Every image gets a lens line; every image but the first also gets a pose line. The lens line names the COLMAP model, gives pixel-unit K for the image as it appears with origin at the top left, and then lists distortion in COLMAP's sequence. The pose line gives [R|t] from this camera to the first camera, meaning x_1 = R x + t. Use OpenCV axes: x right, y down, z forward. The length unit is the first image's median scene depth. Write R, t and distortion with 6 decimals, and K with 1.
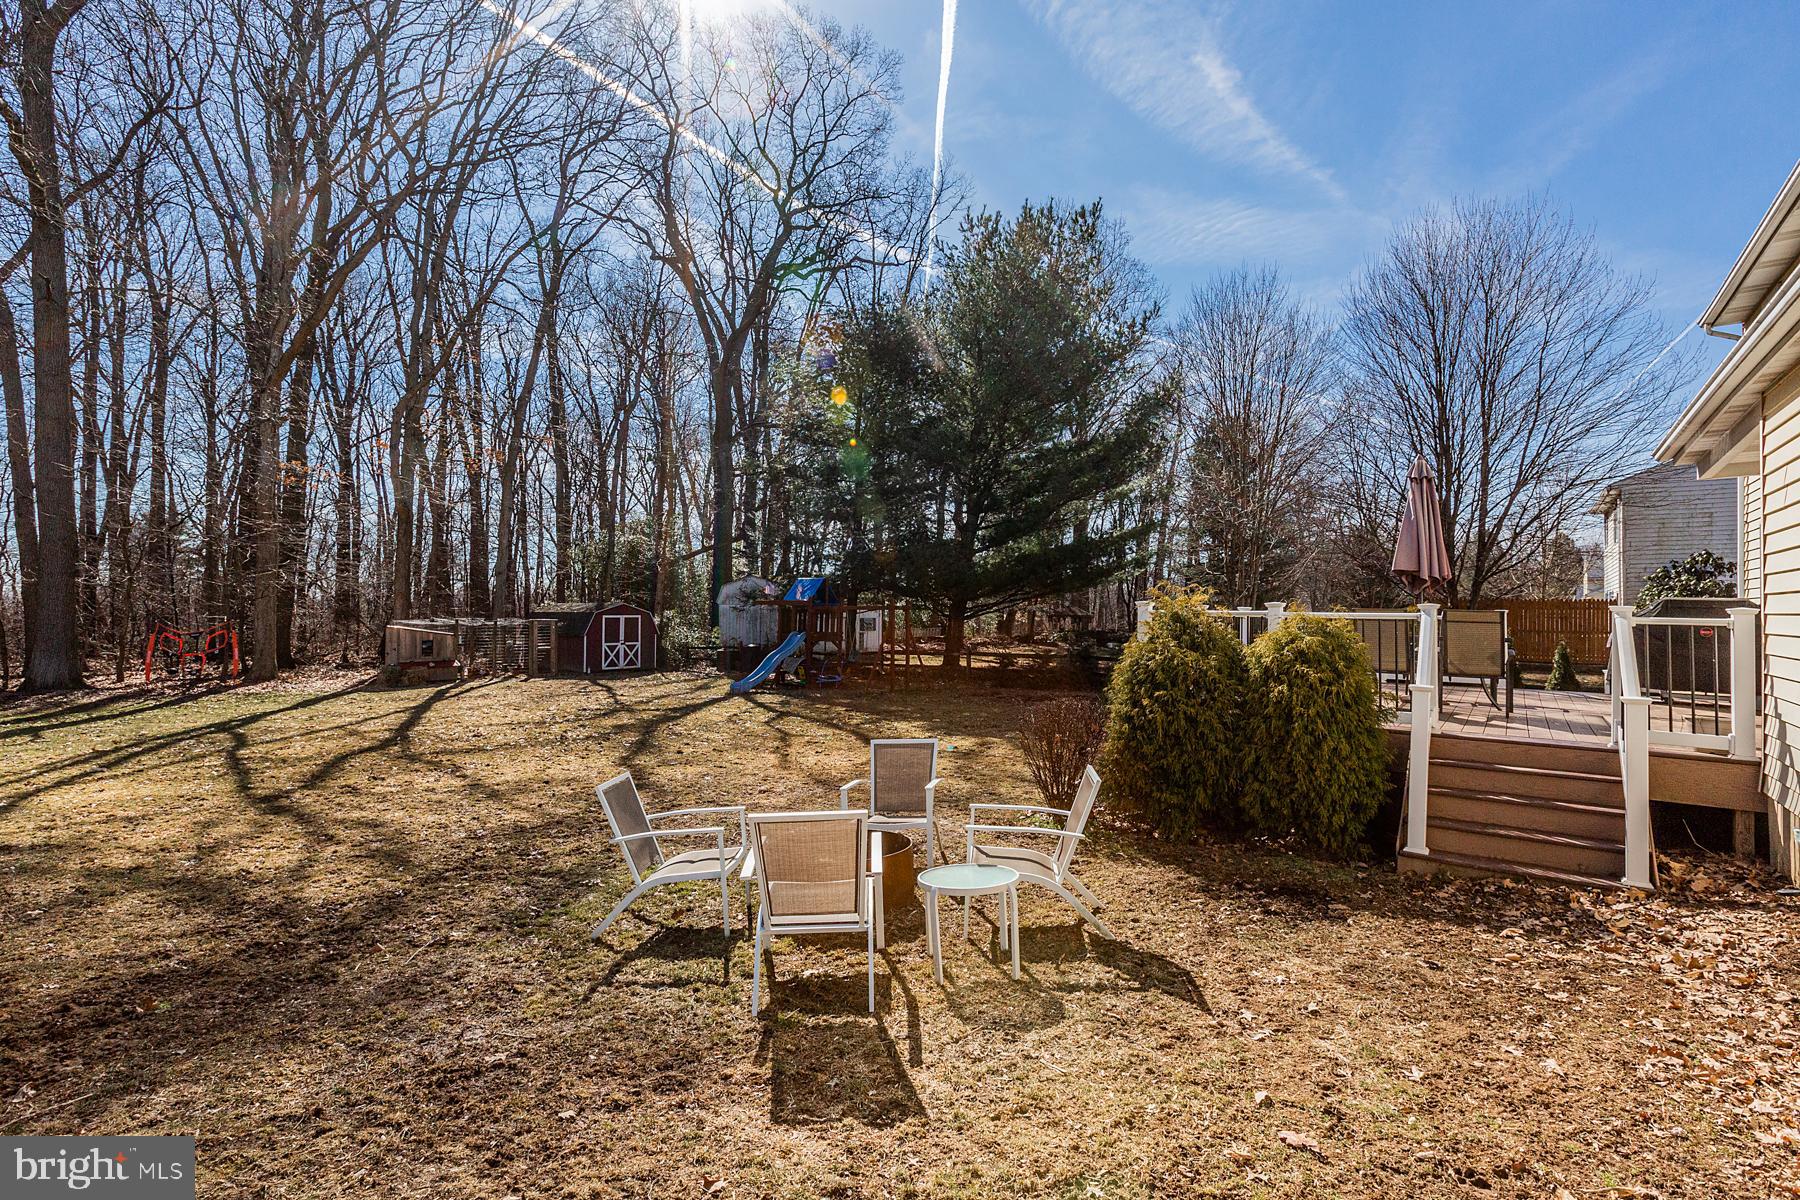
lens RADIAL K [[904.4, 0, 895.0], [0, 904.4, 582.4], [0, 0, 1]] dist [0.001288, -0.002578]
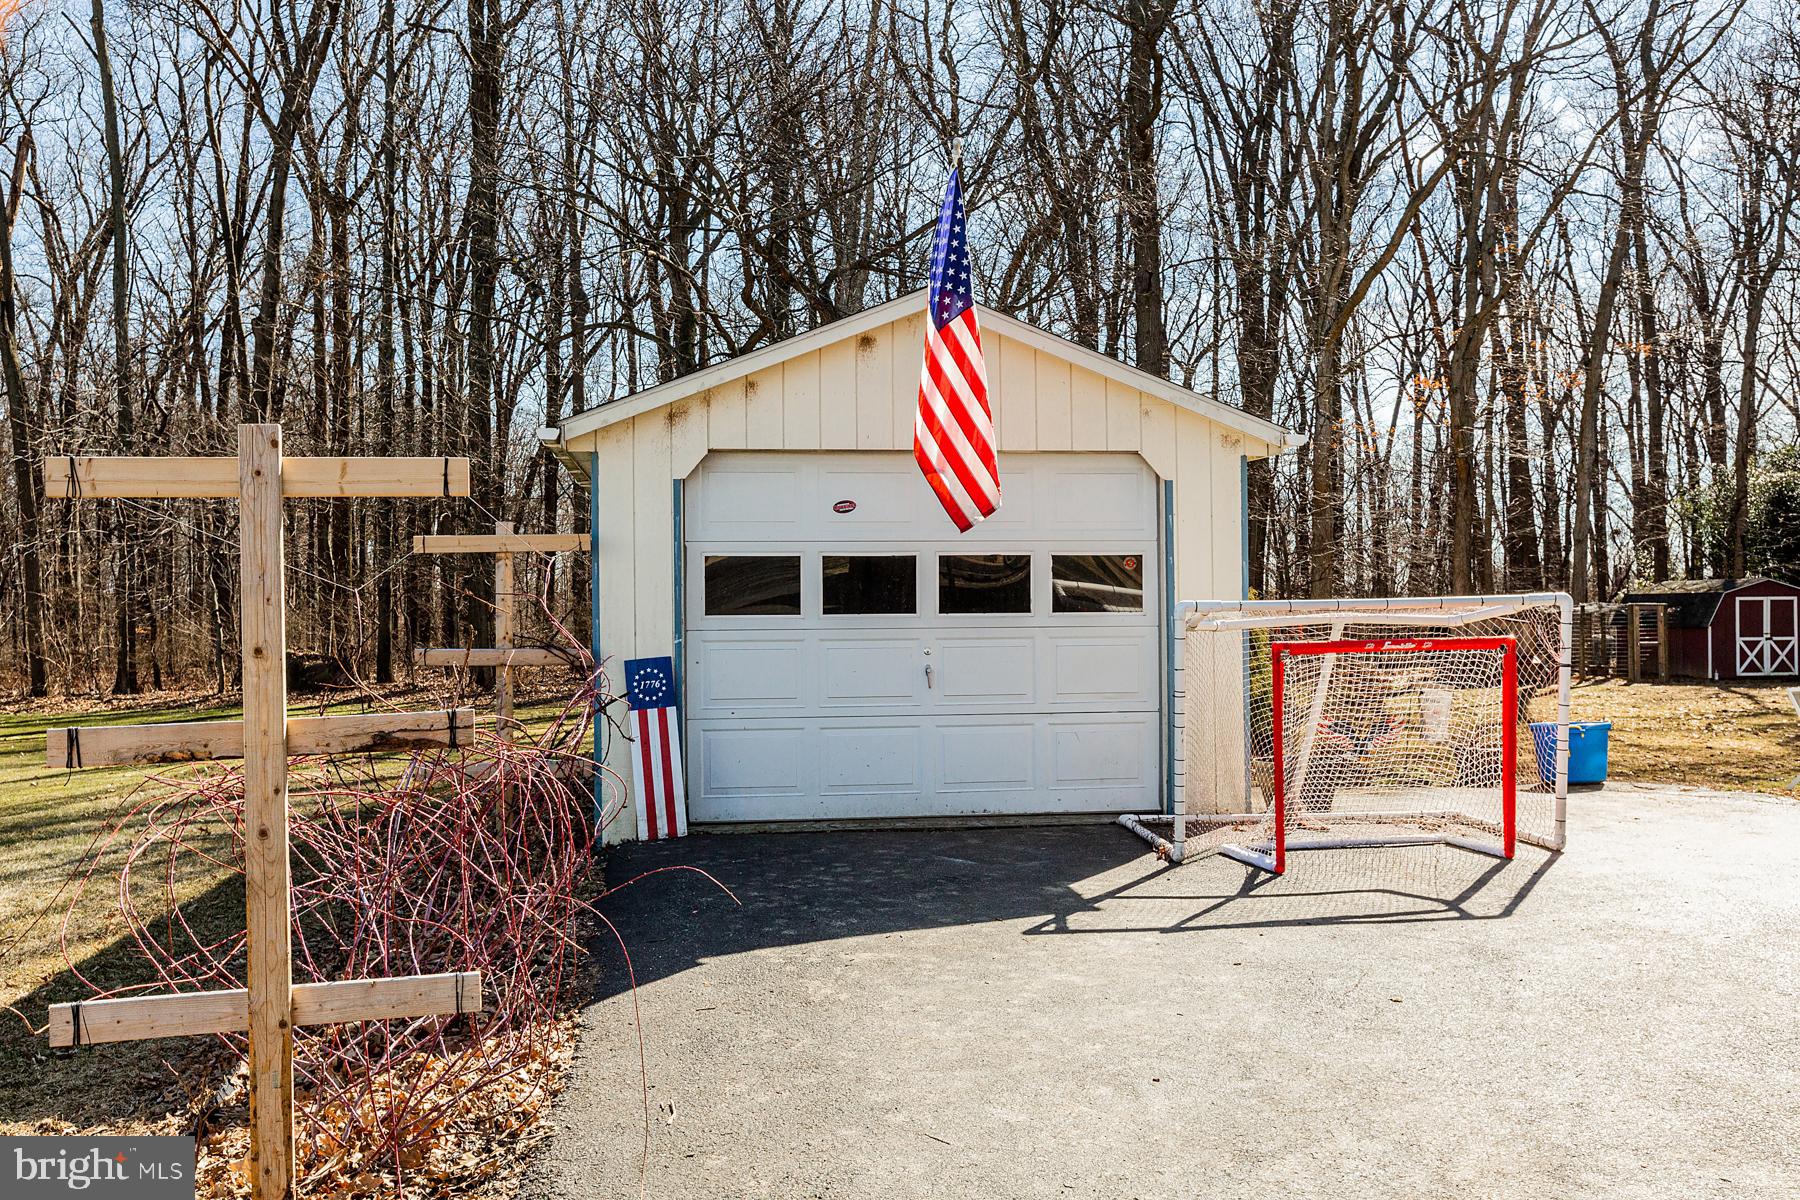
lens RADIAL K [[1582.4, 0, 912.7], [0, 1582.4, 596.6], [0, 0, 1]] dist [0.019309, 0.005634]
pose [[0.716689, -0.007740, -0.697350, 0.080301], [0.031242, 0.999291, 0.021017, -0.009913], [0.696693, -0.036849, 0.716422, -0.336565]]
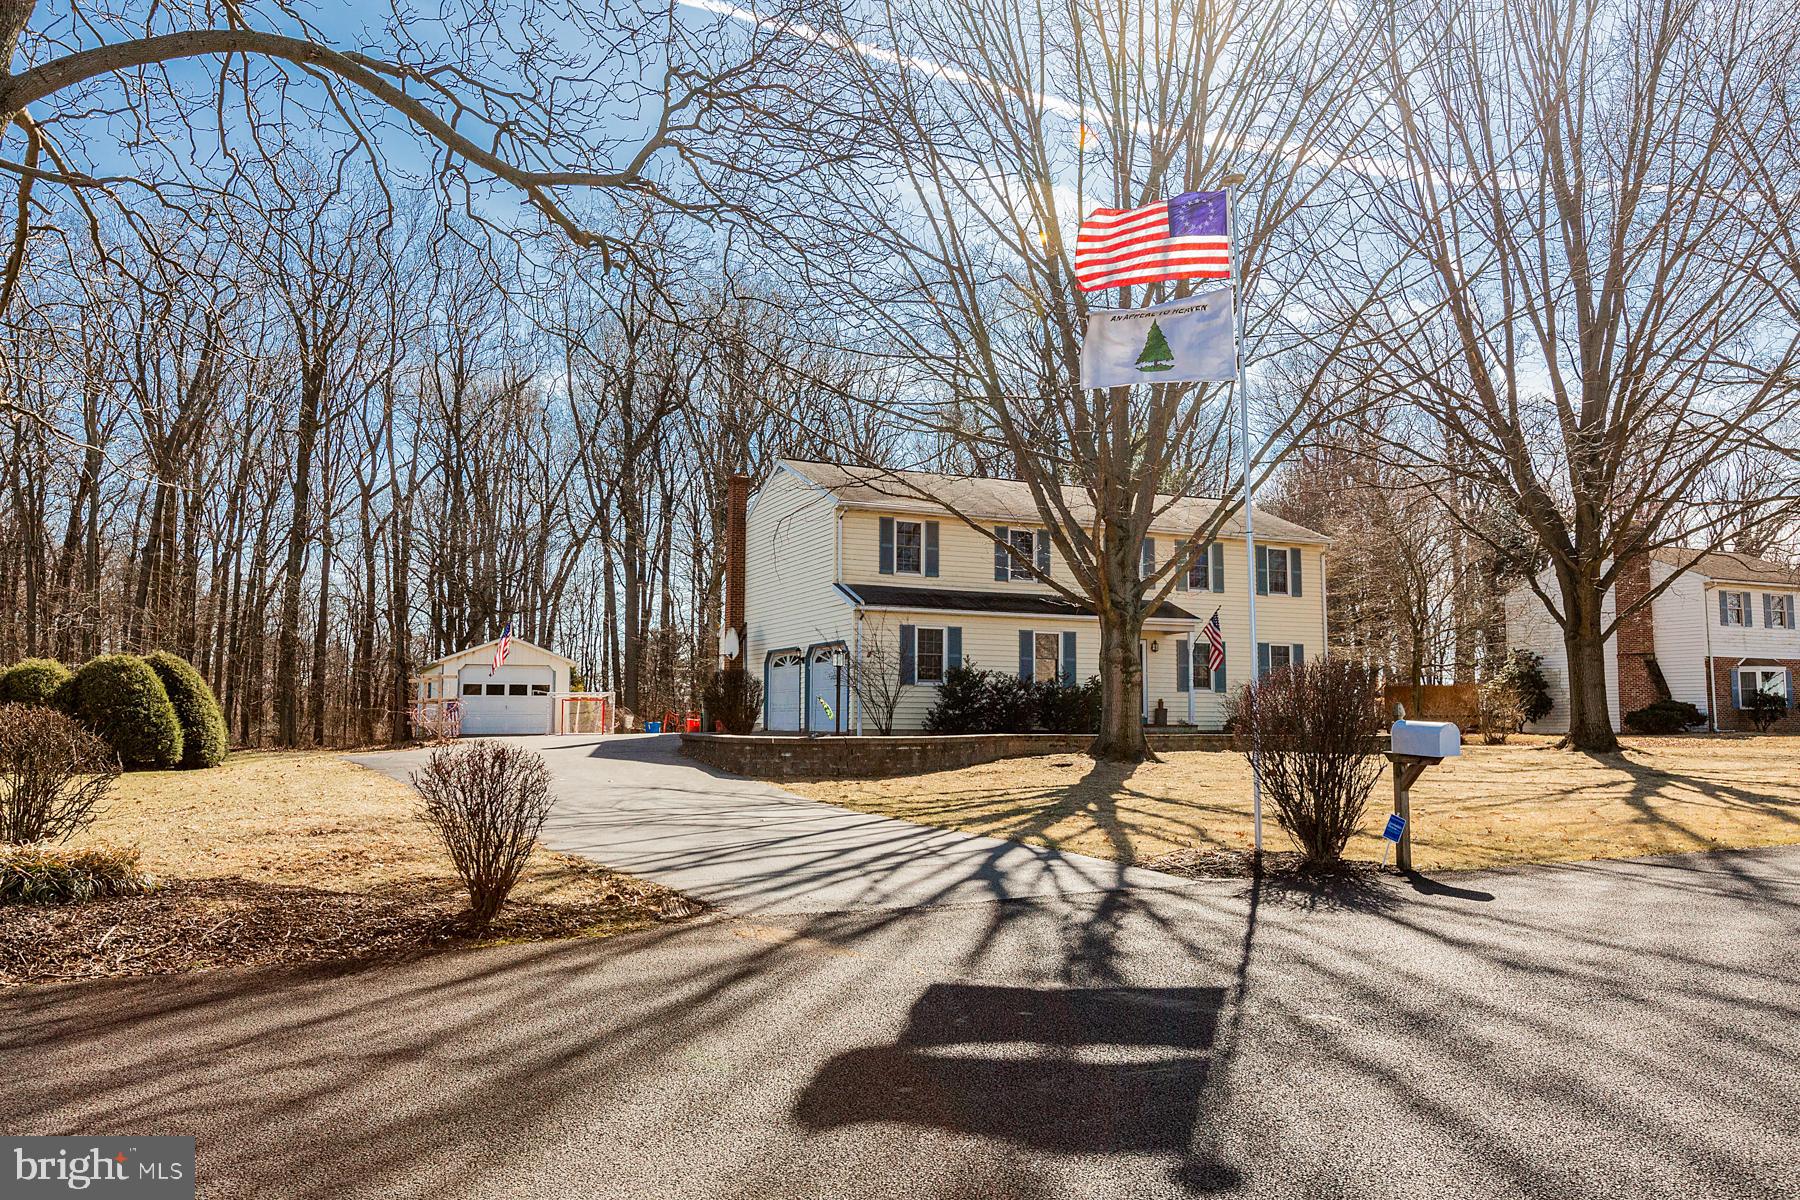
lens RADIAL K [[1283.5, 0, 901.2], [0, 1283.5, 601.3], [0, 0, 1]] dist [0.048148, 0.000010]
pose [[0.882268, -0.044343, -0.468655, 0.926363], [0.017201, 0.997925, -0.062039, -0.006950], [0.470434, 0.046674, 0.881200, -1.170237]]
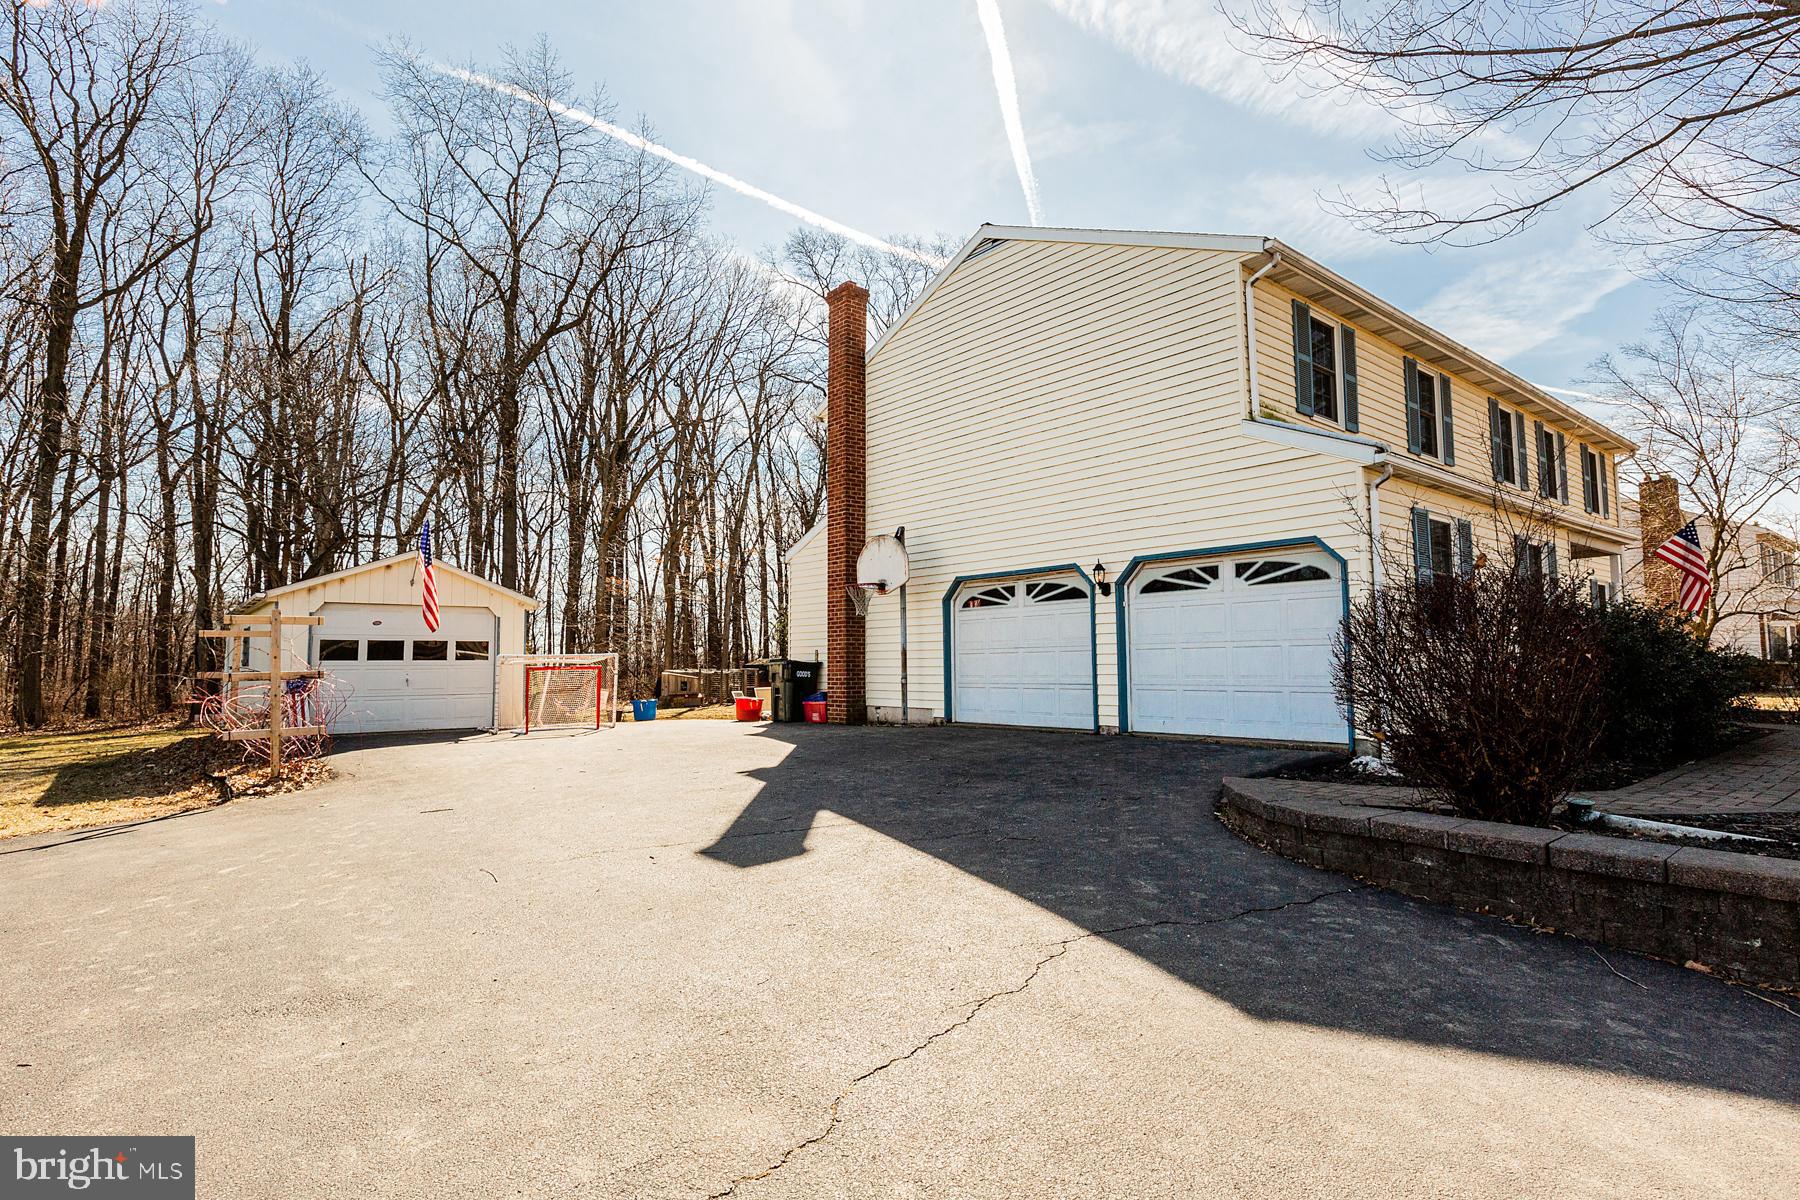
lens RADIAL K [[961.5, 0, 897.6], [0, 961.5, 593.8], [0, 0, 1]] dist [0.018171, 0.000008]
pose [[0.969836, -0.029561, -0.241961, 0.284431], [0.018029, 0.998600, -0.049738, -0.005219], [0.243092, 0.043875, 0.969010, -0.596264]]
